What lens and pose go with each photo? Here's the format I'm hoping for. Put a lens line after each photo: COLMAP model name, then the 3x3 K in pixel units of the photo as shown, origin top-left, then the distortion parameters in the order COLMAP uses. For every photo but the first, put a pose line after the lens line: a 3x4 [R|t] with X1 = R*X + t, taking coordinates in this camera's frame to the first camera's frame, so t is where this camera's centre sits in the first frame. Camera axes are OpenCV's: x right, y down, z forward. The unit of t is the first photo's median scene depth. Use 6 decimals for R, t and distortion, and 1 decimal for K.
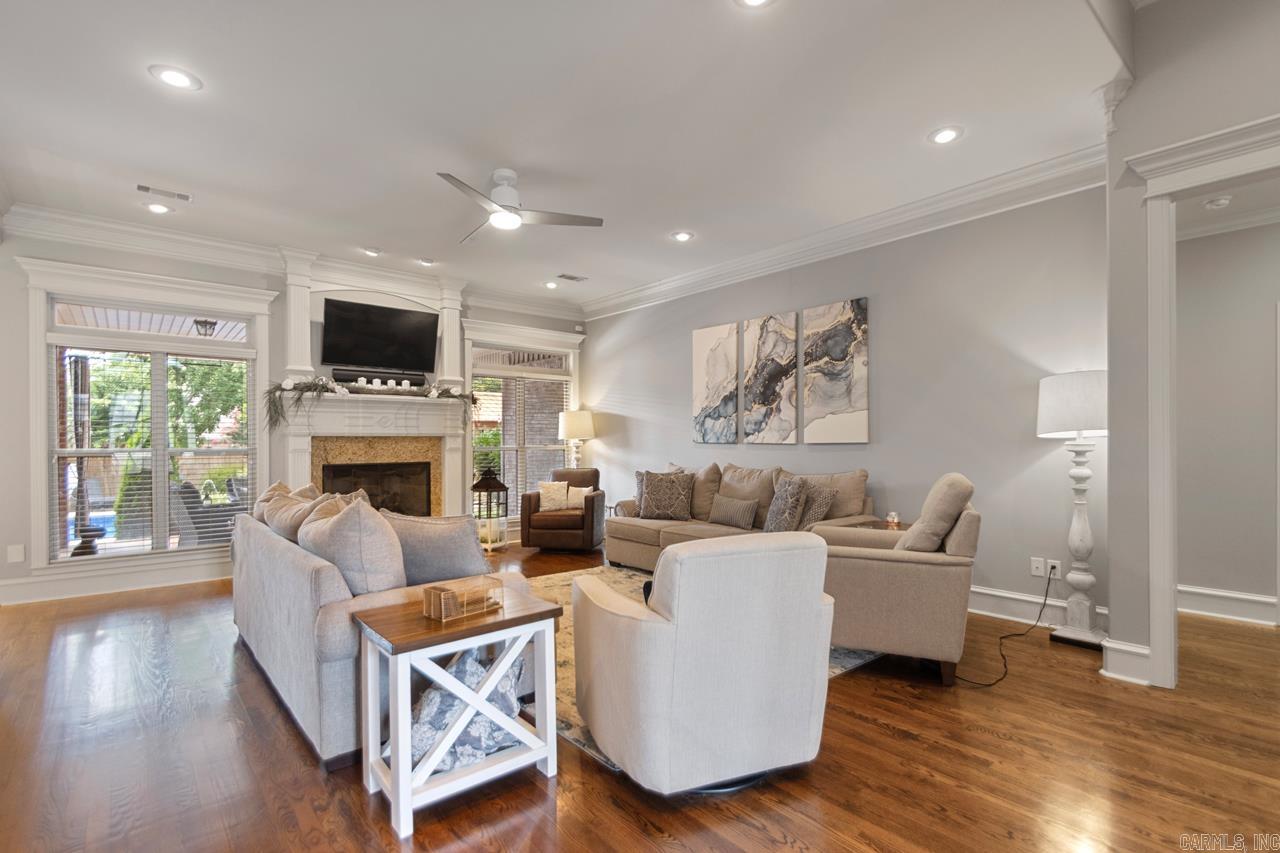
lens RADIAL K [[608.5, 0, 642.1], [0, 608.5, 443.4], [0, 0, 1]] dist [0.014241, -0.000214]
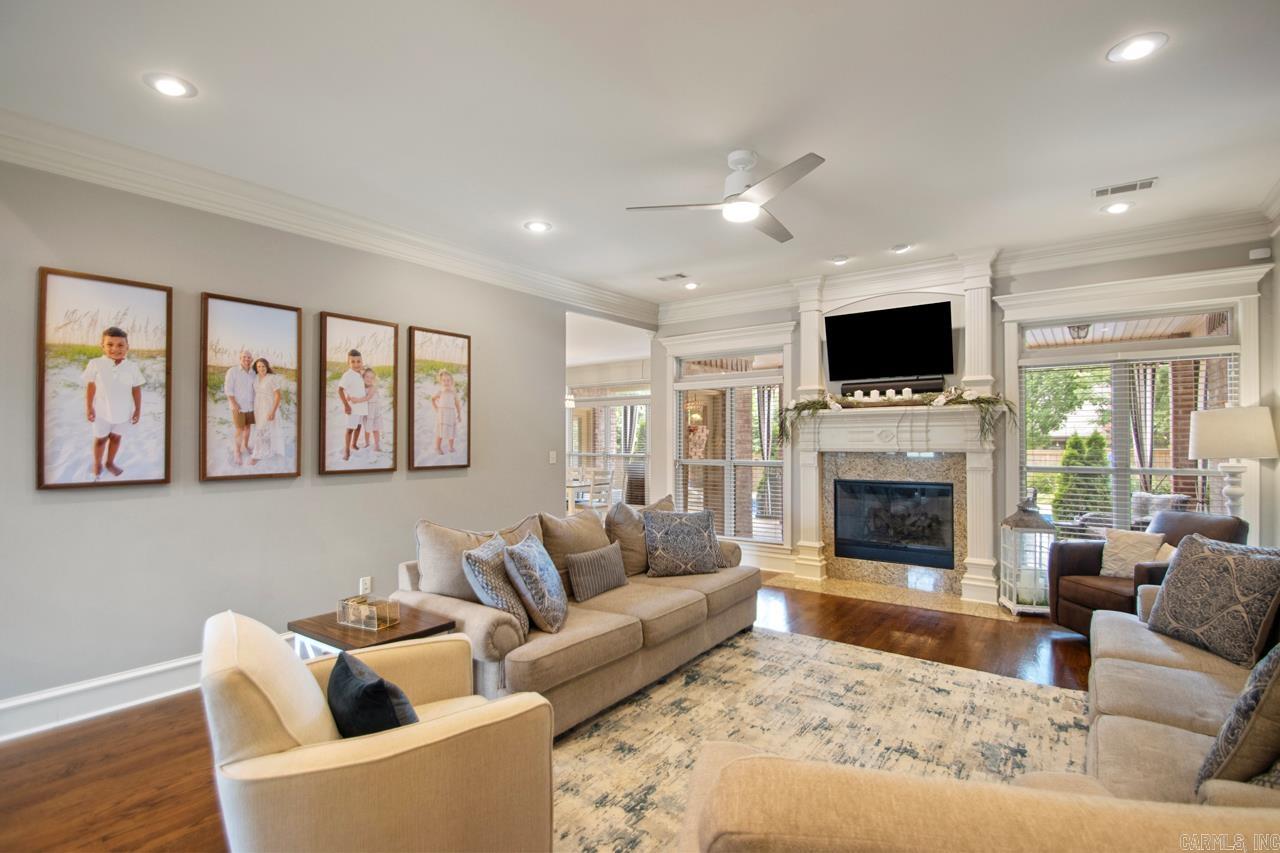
lens RADIAL K [[599.1, 0, 644.7], [0, 599.1, 431.2], [0, 0, 1]] dist [0.013052, -0.013911]
pose [[0.233601, -0.011750, -0.972262, 0.393152], [0.000814, 0.999929, -0.011889, -0.035499], [0.972332, 0.001986, 0.233594, 0.482738]]
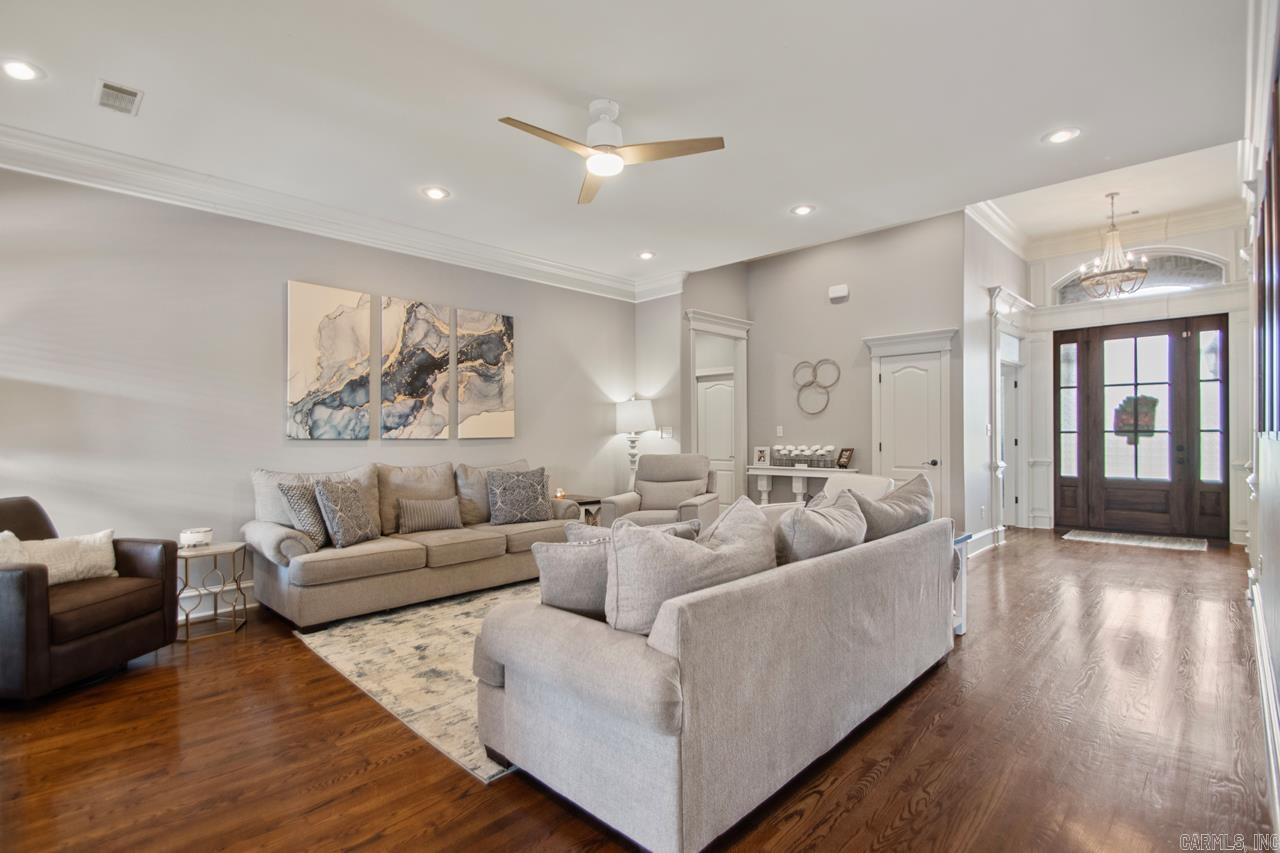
lens RADIAL K [[608.5, 0, 642.1], [0, 608.5, 443.4], [0, 0, 1]] dist [0.014241, -0.000214]
pose [[-0.093097, -0.008128, 0.995624, -0.734779], [0.012126, 0.999883, 0.009297, 0.002403], [-0.995583, 0.012939, -0.092987, 0.732510]]
